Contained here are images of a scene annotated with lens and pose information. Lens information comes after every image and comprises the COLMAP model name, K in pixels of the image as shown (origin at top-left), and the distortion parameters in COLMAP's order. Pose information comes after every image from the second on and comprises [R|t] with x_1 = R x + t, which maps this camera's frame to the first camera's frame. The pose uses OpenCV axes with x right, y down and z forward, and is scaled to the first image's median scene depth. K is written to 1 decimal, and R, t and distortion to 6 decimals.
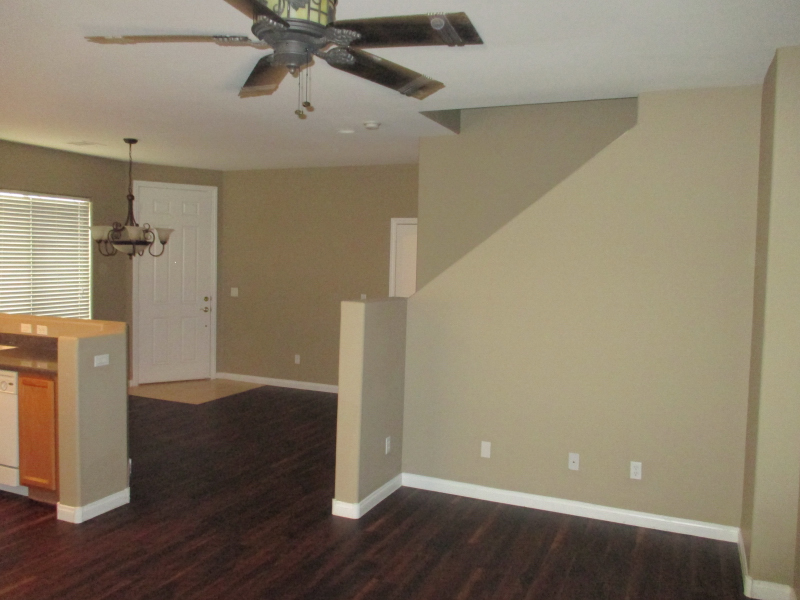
lens RADIAL K [[674.4, 0, 399.0], [0, 674.4, 294.3], [0, 0, 1]] dist [-0.020276, 0.003214]
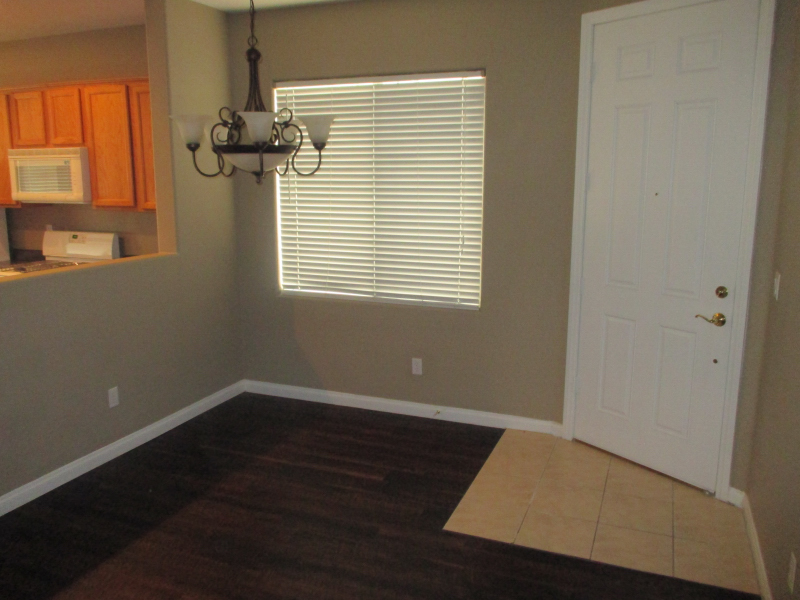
lens RADIAL K [[674.4, 0, 399.5], [0, 674.4, 299.2], [0, 0, 1]] dist [-0.020276, 0.003214]
pose [[0.020316, 0.161038, -0.986739, 0.120449], [-0.057157, 0.985516, 0.159661, -0.056391], [0.998158, 0.053155, 0.029226, 1.165483]]
